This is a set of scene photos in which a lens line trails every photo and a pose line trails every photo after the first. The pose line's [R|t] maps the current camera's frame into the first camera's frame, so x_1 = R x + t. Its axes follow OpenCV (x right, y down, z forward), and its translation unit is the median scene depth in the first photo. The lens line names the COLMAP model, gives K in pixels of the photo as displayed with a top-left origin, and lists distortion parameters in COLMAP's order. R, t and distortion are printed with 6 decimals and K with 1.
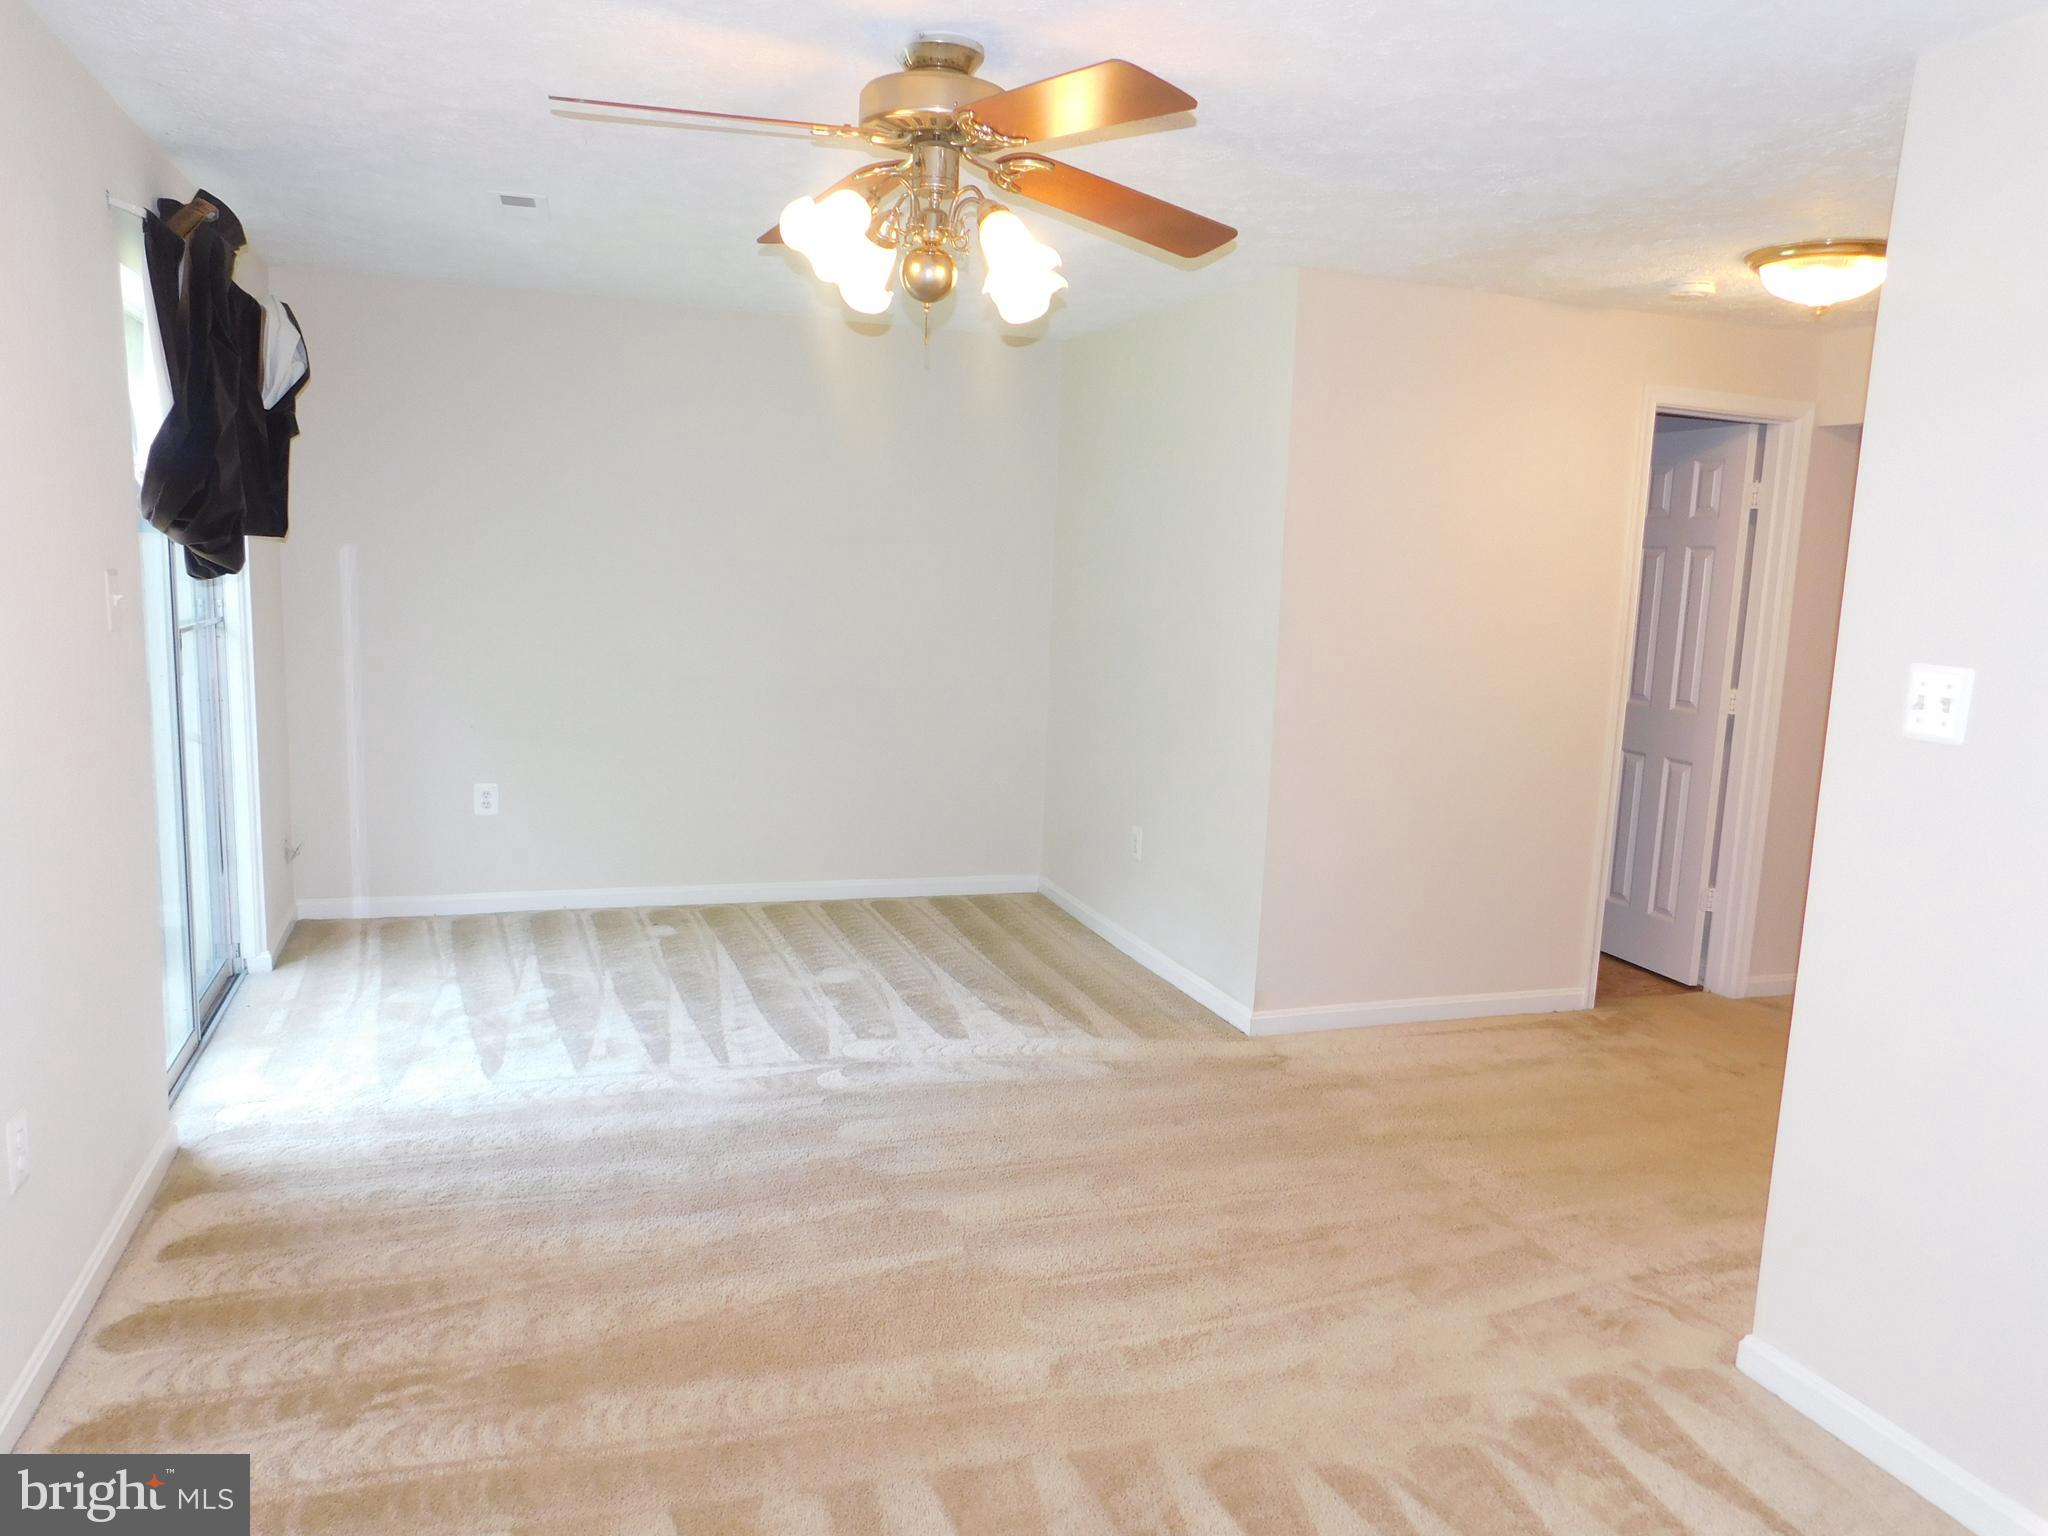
lens RADIAL K [[1467.2, 0, 1024.0], [0, 1467.2, 768.0], [0, 0, 1]] dist [-0.011759, -0.002639]
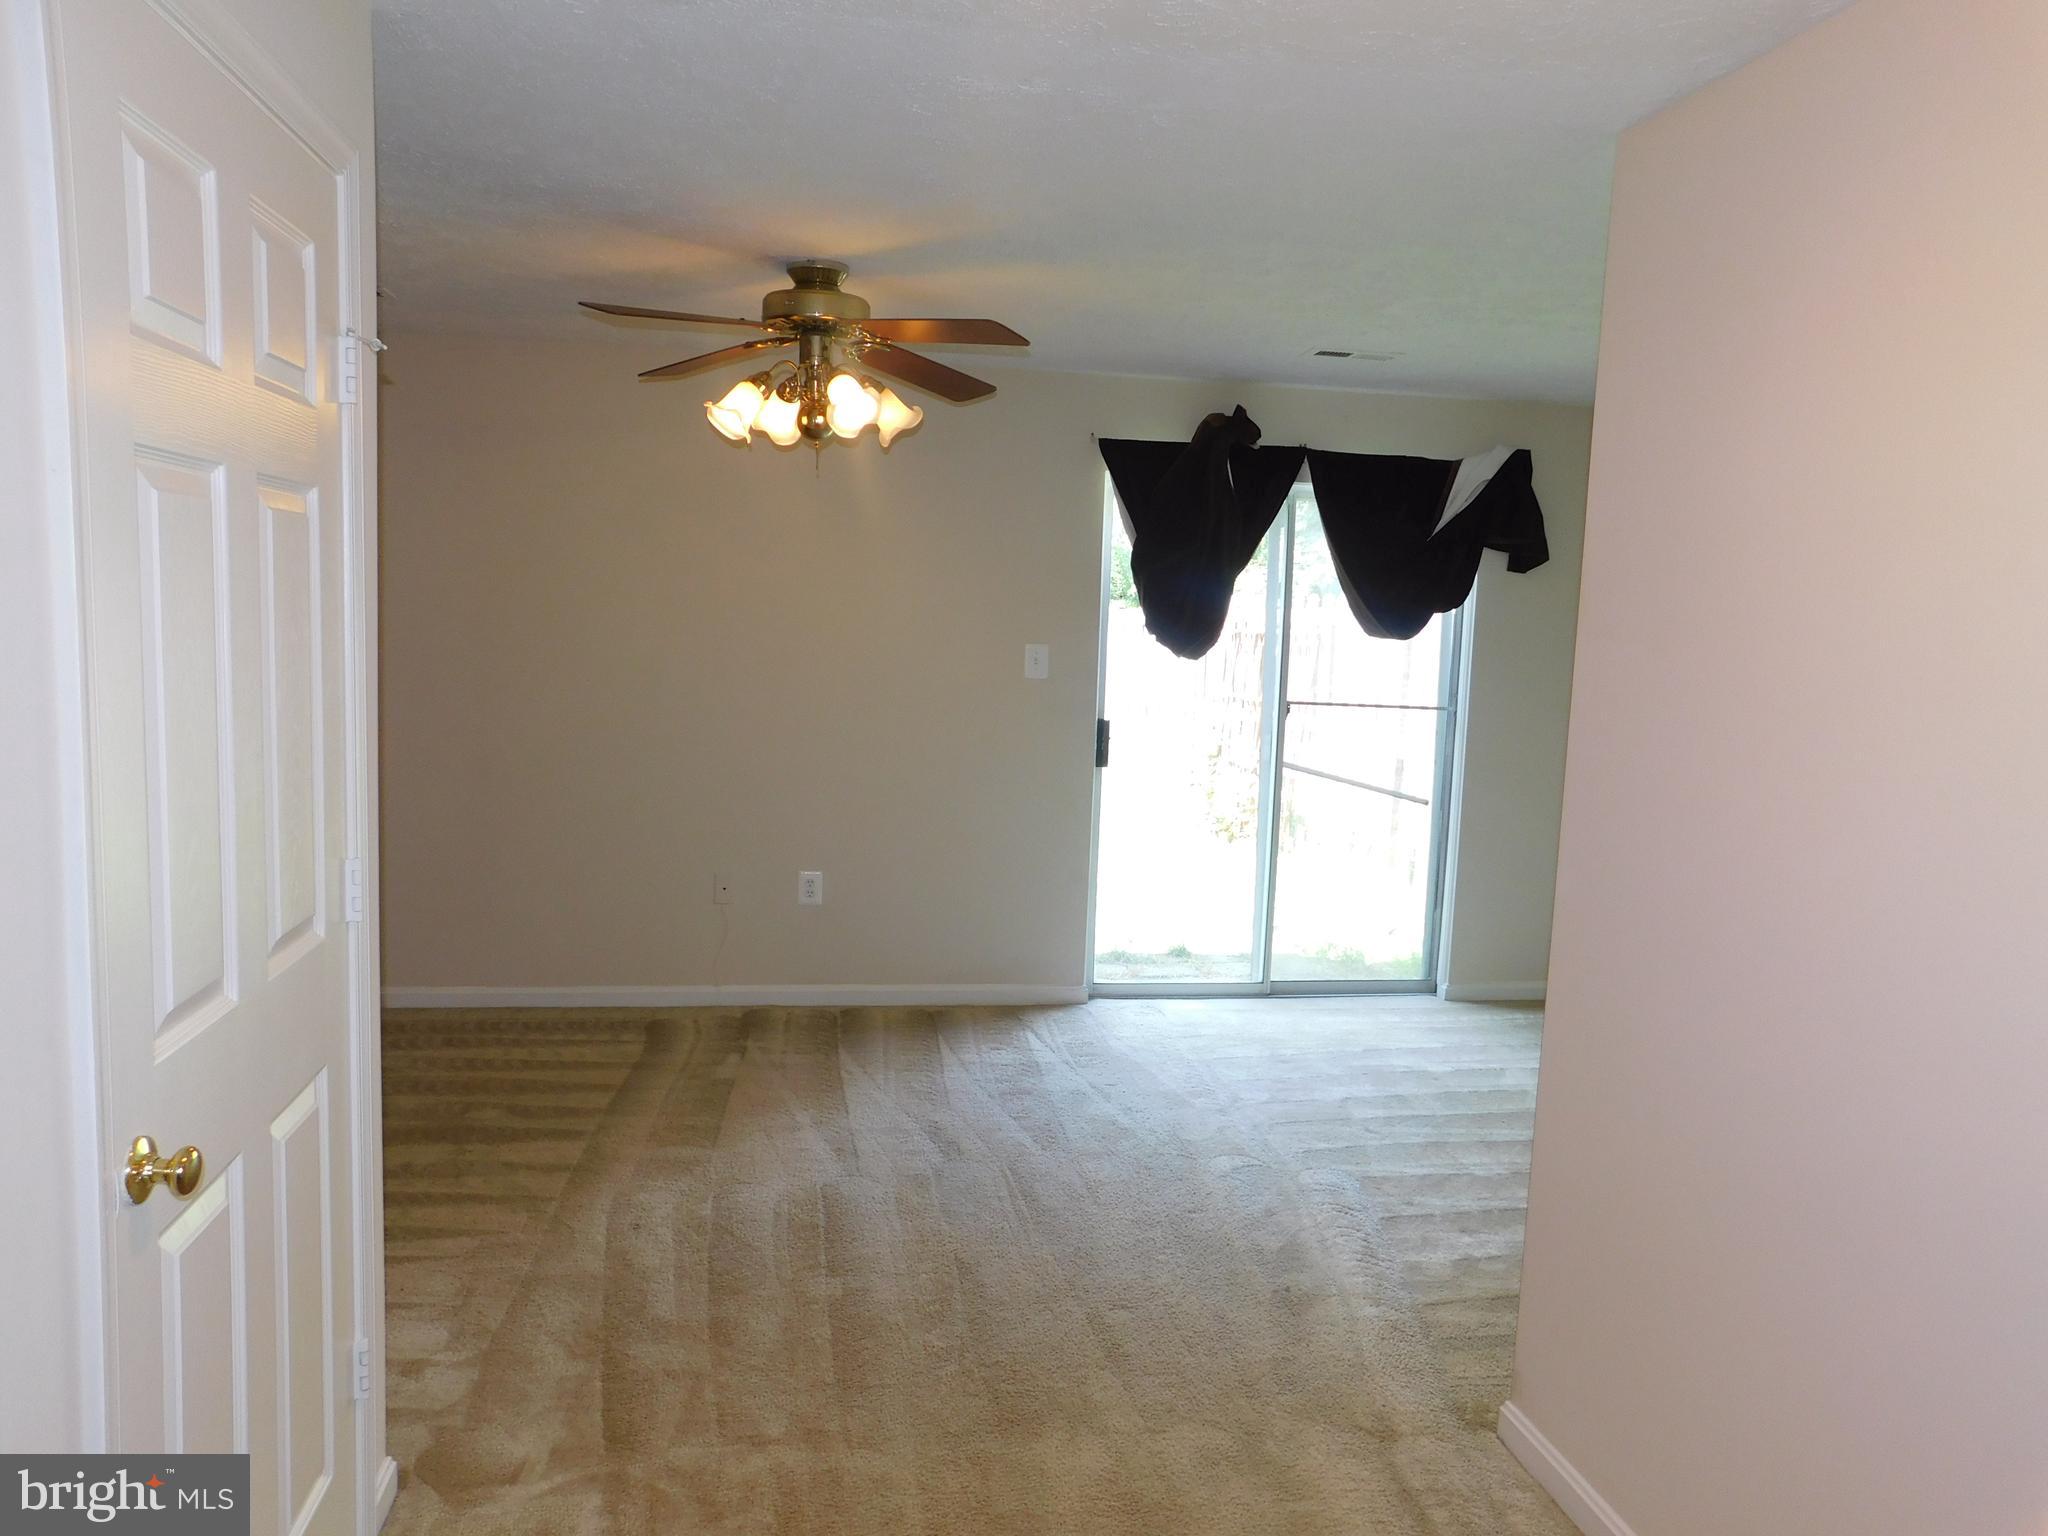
lens RADIAL K [[1467.2, 0, 1024.0], [0, 1467.2, 768.0], [0, 0, 1]] dist [-0.011759, -0.002639]
pose [[-0.145598, 0.073488, -0.986611, 0.858562], [-0.184469, 0.977733, 0.100050, -0.126330], [0.971994, 0.196566, -0.128800, 0.929771]]
